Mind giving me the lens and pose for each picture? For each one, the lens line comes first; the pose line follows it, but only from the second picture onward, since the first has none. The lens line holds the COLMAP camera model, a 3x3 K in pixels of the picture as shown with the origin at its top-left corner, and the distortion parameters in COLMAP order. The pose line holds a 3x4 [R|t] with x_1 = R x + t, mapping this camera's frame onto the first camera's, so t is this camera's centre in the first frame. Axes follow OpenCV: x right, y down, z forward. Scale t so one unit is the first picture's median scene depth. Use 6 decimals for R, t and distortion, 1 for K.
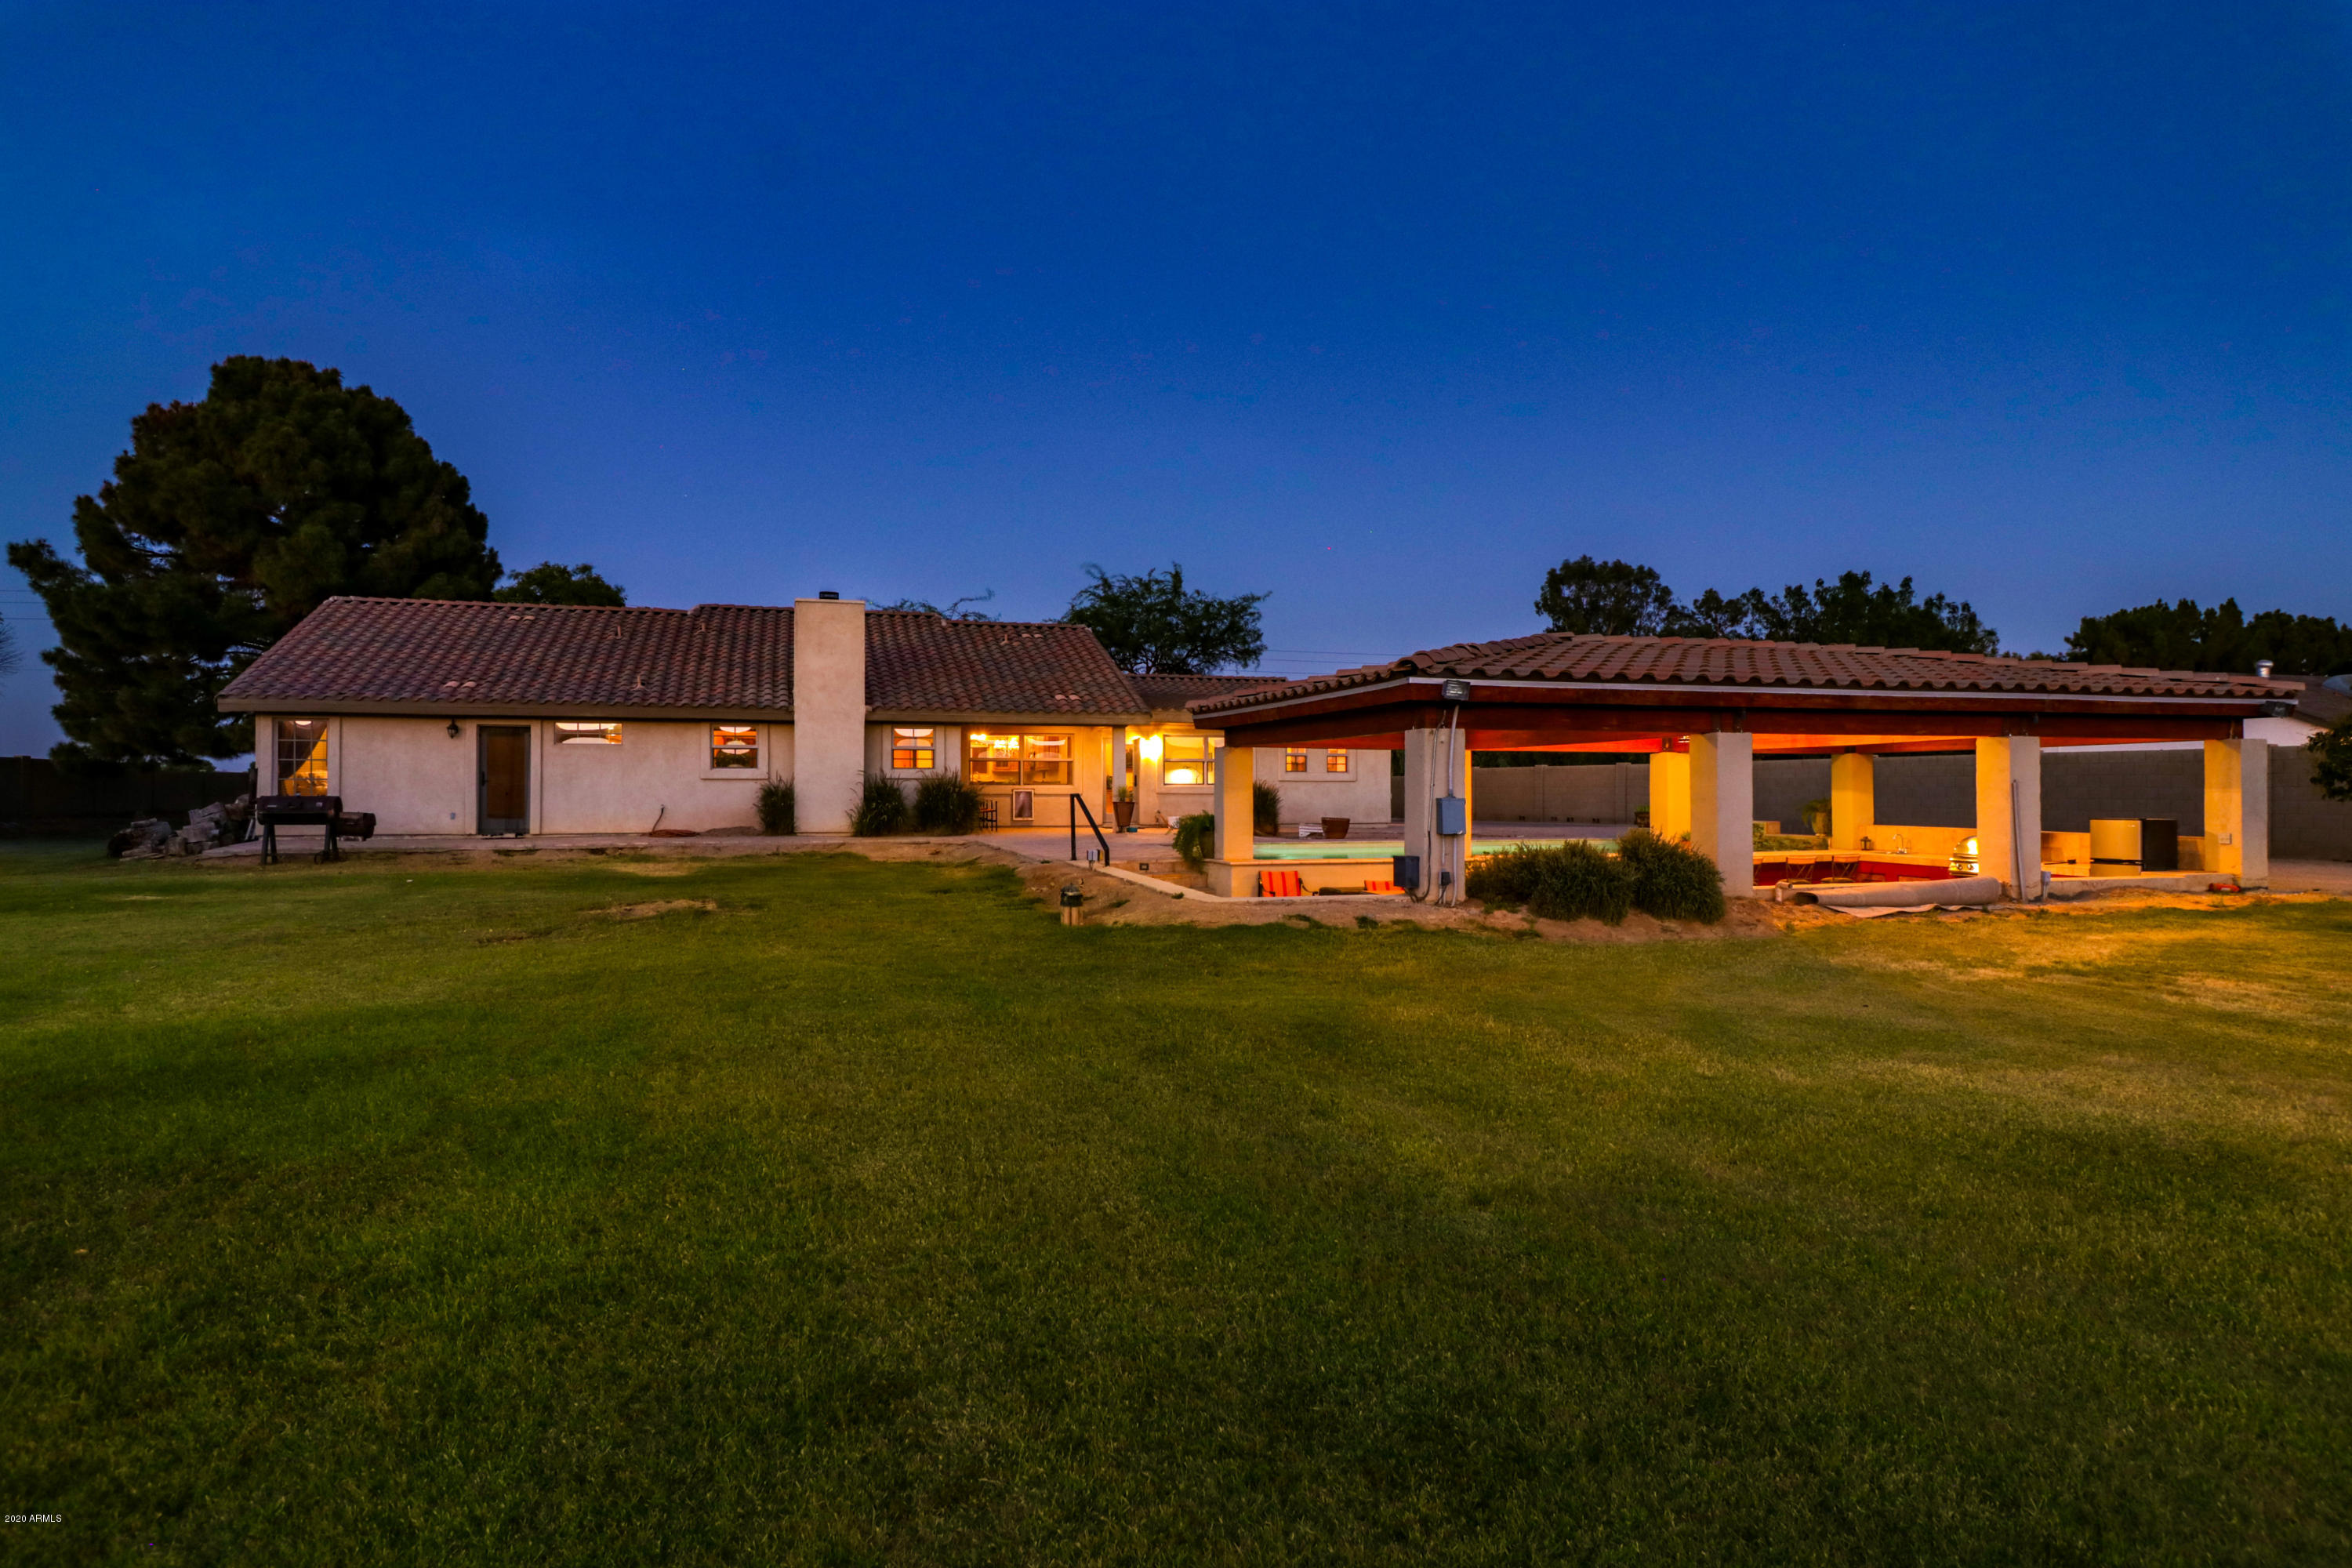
lens RADIAL K [[1301.9, 0, 1172.5], [0, 1301.9, 799.0], [0, 0, 1]] dist [0.017597, -0.002377]
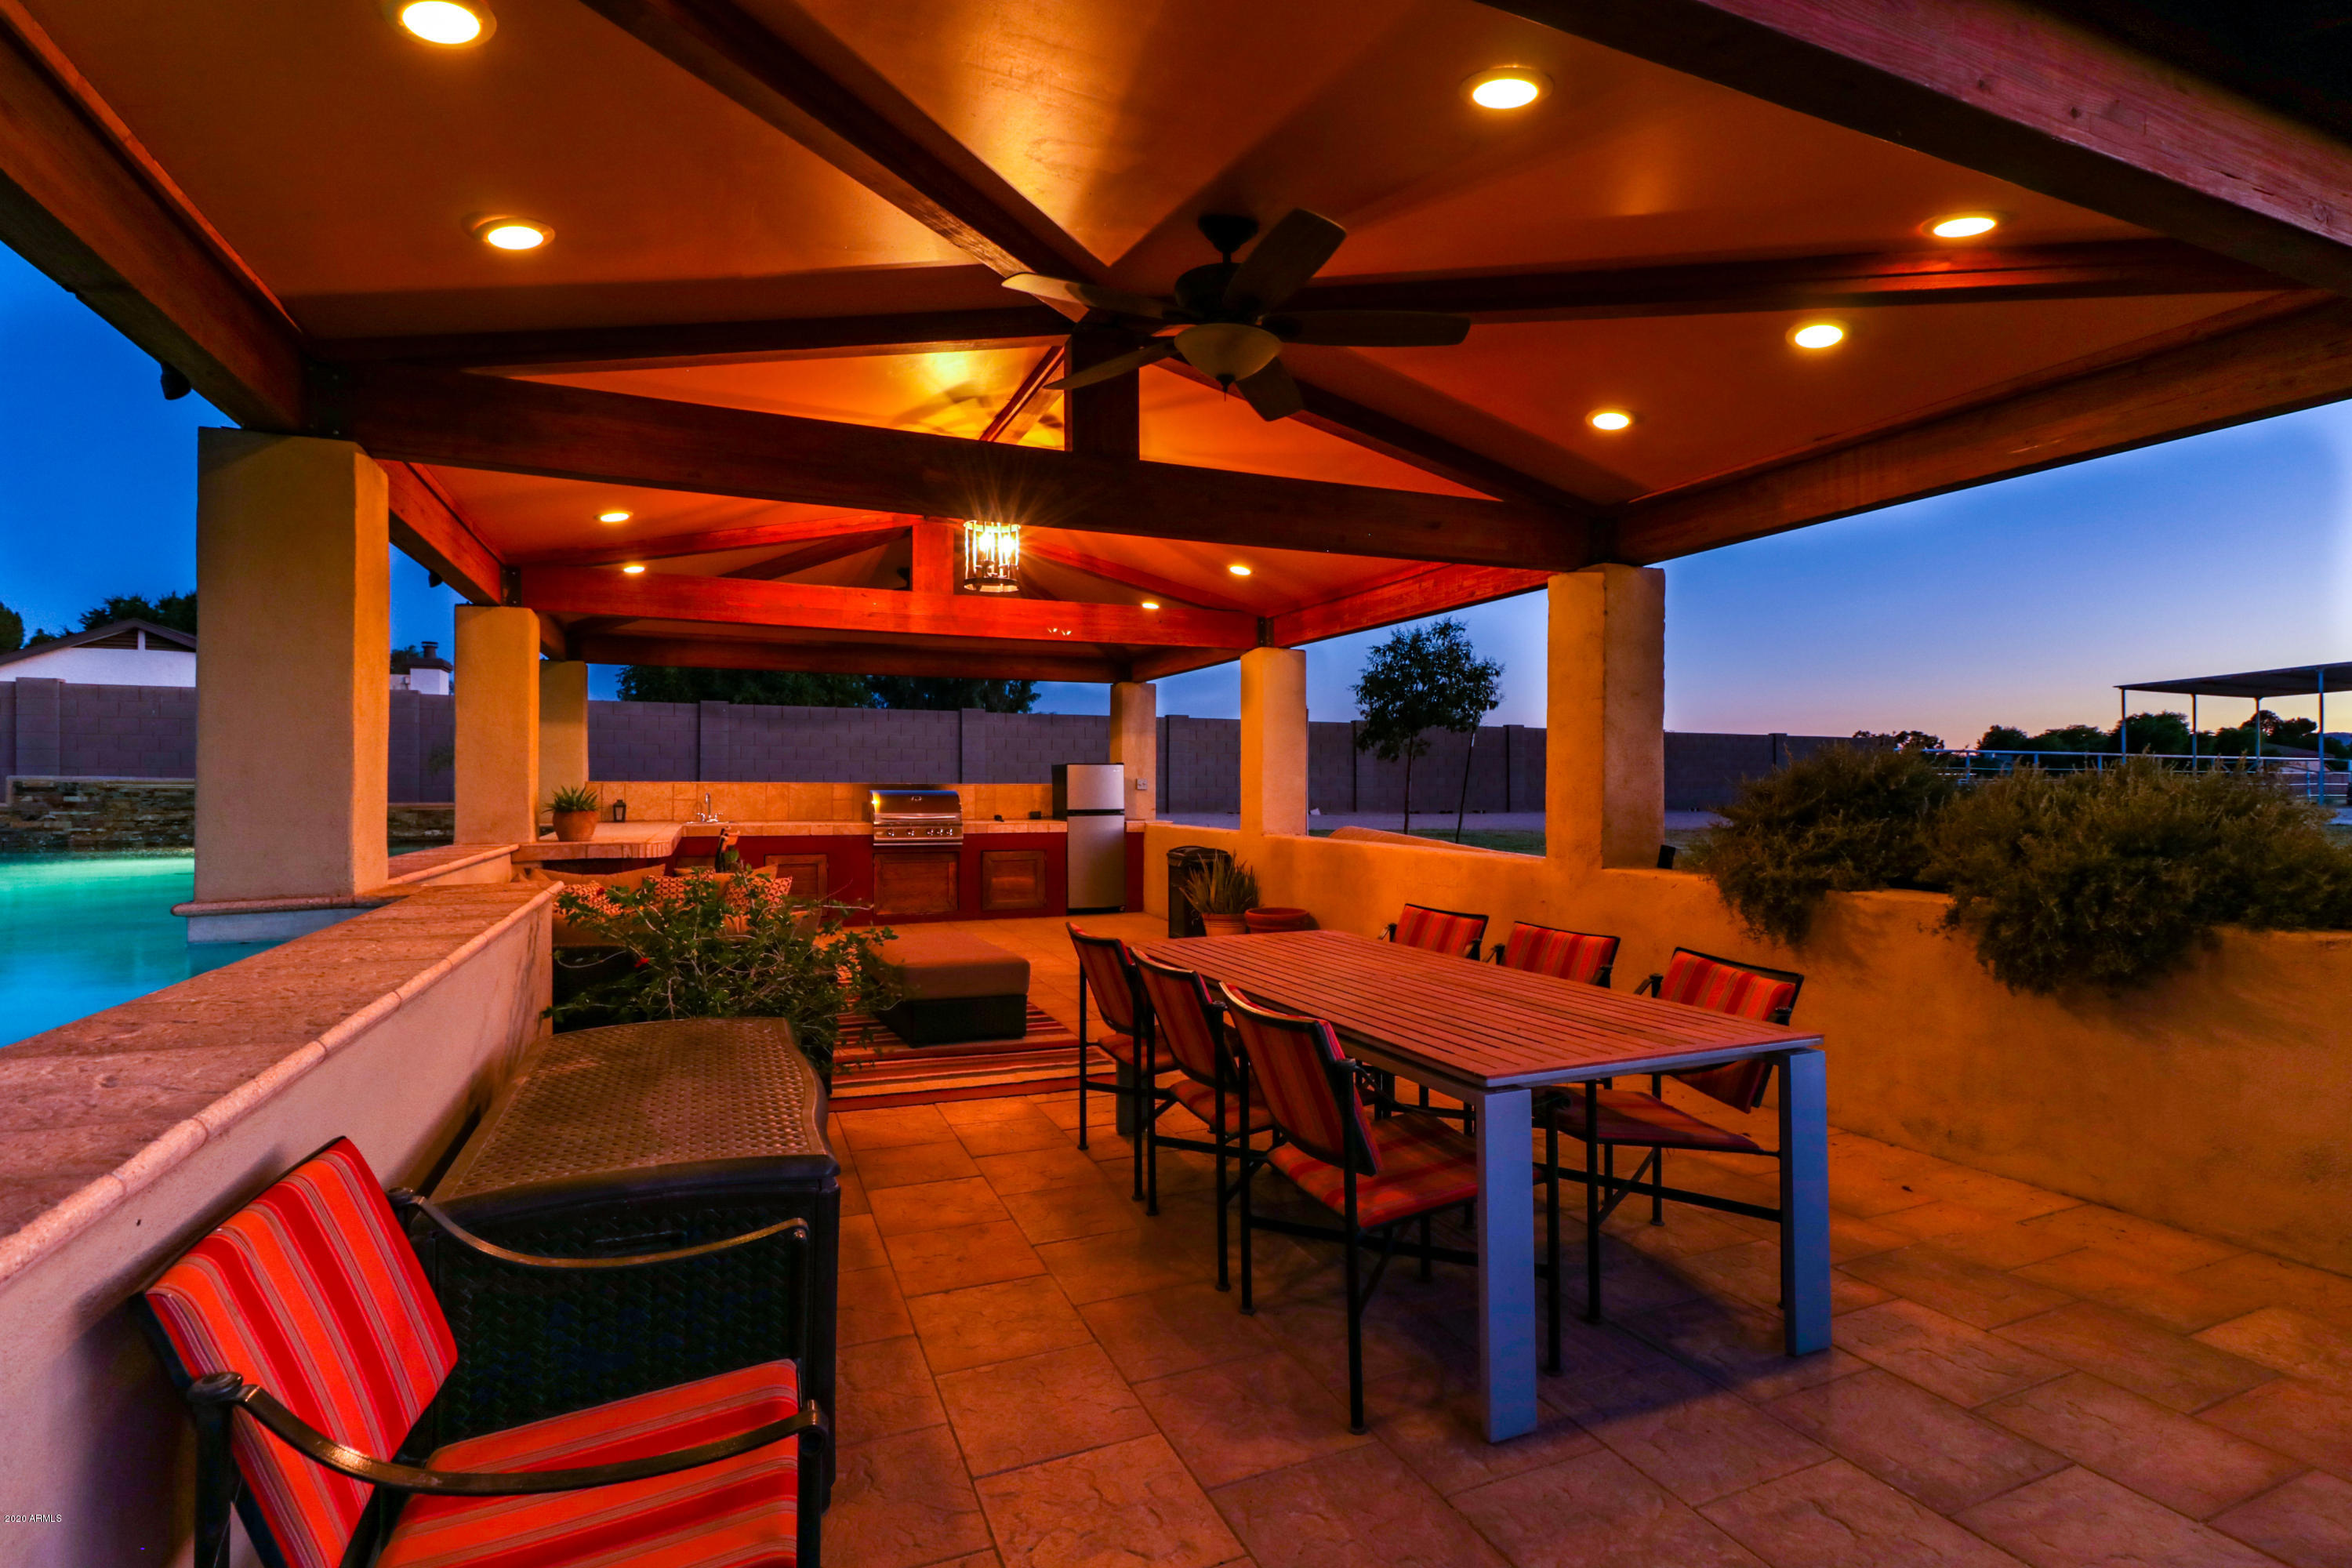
lens RADIAL K [[1078.5, 0, 1169.6], [0, 1078.5, 767.5], [0, 0, 1]] dist [0.015042, -0.011341]
pose [[-0.107198, 0.017910, 0.994076, -0.000610], [0.004431, 0.999836, -0.017536, 0.010496], [-0.994228, 0.002525, -0.107260, 0.355845]]
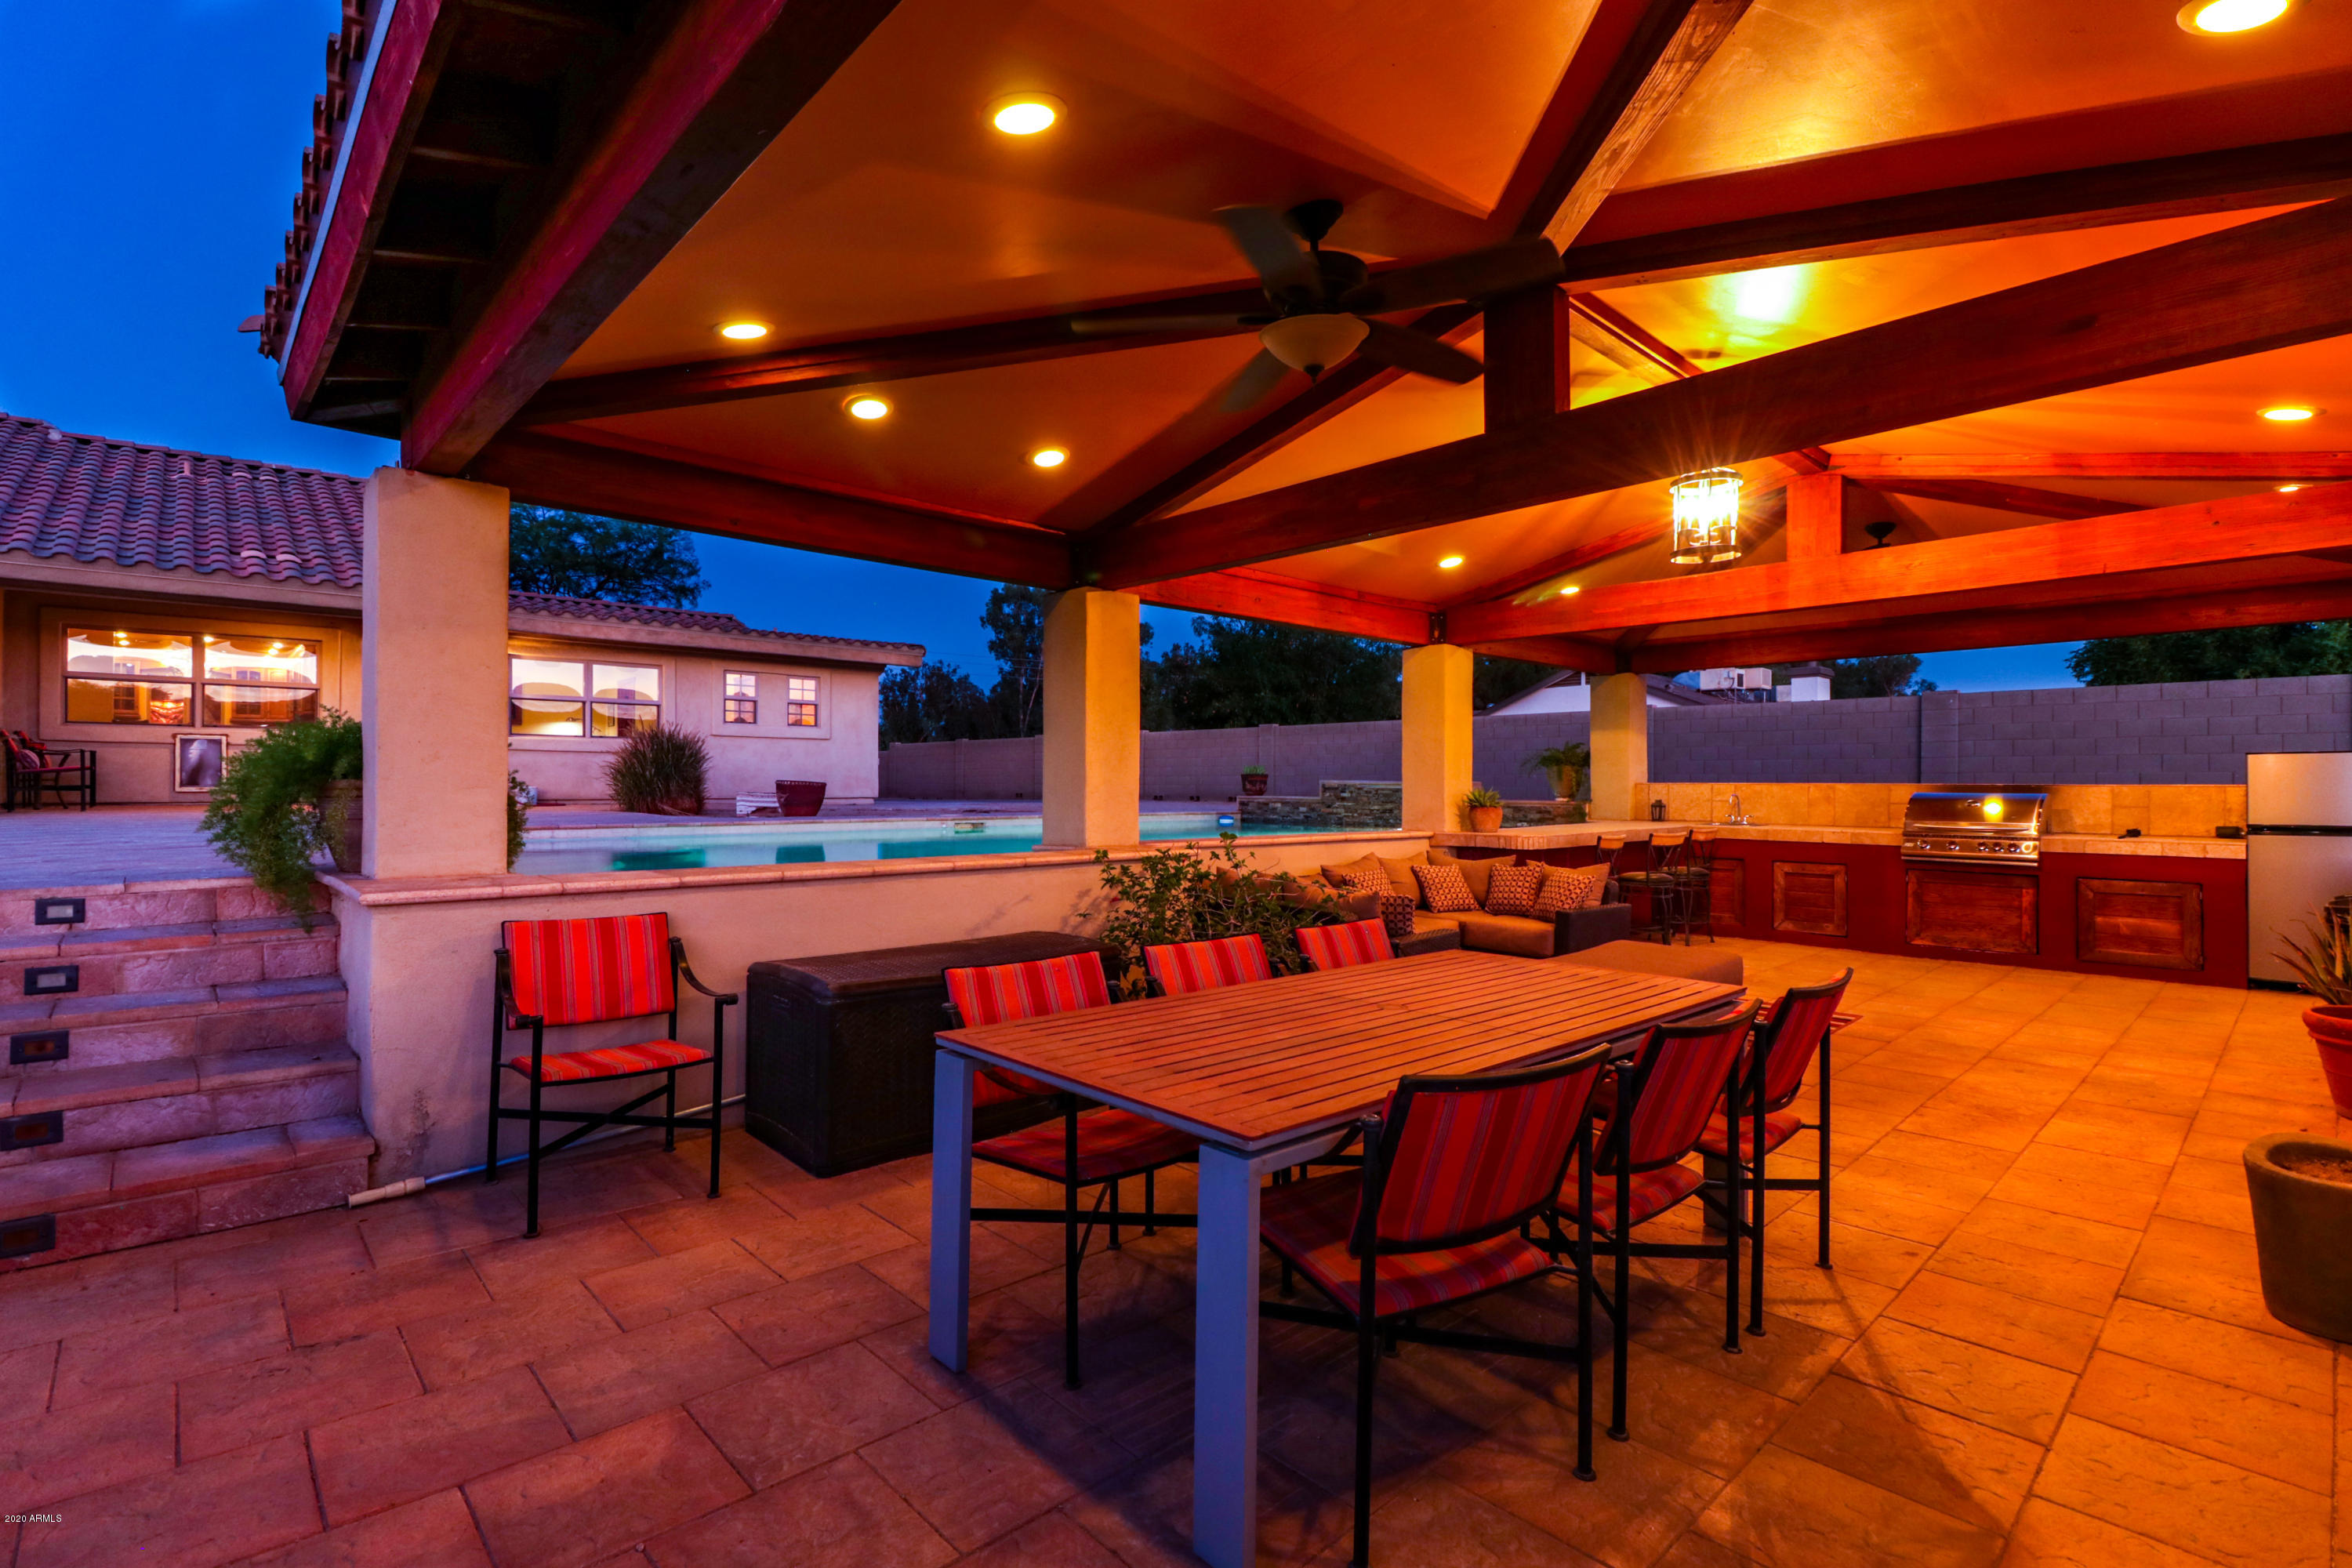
lens RADIAL K [[1078.5, 0, 1165.4], [0, 1078.5, 775.4], [0, 0, 1]] dist [0.015042, -0.011341]
pose [[0.898635, 0.007381, 0.438634, 0.033567], [-0.000850, 0.999886, -0.015085, 0.010984], [-0.438696, 0.013183, 0.898539, 0.278808]]
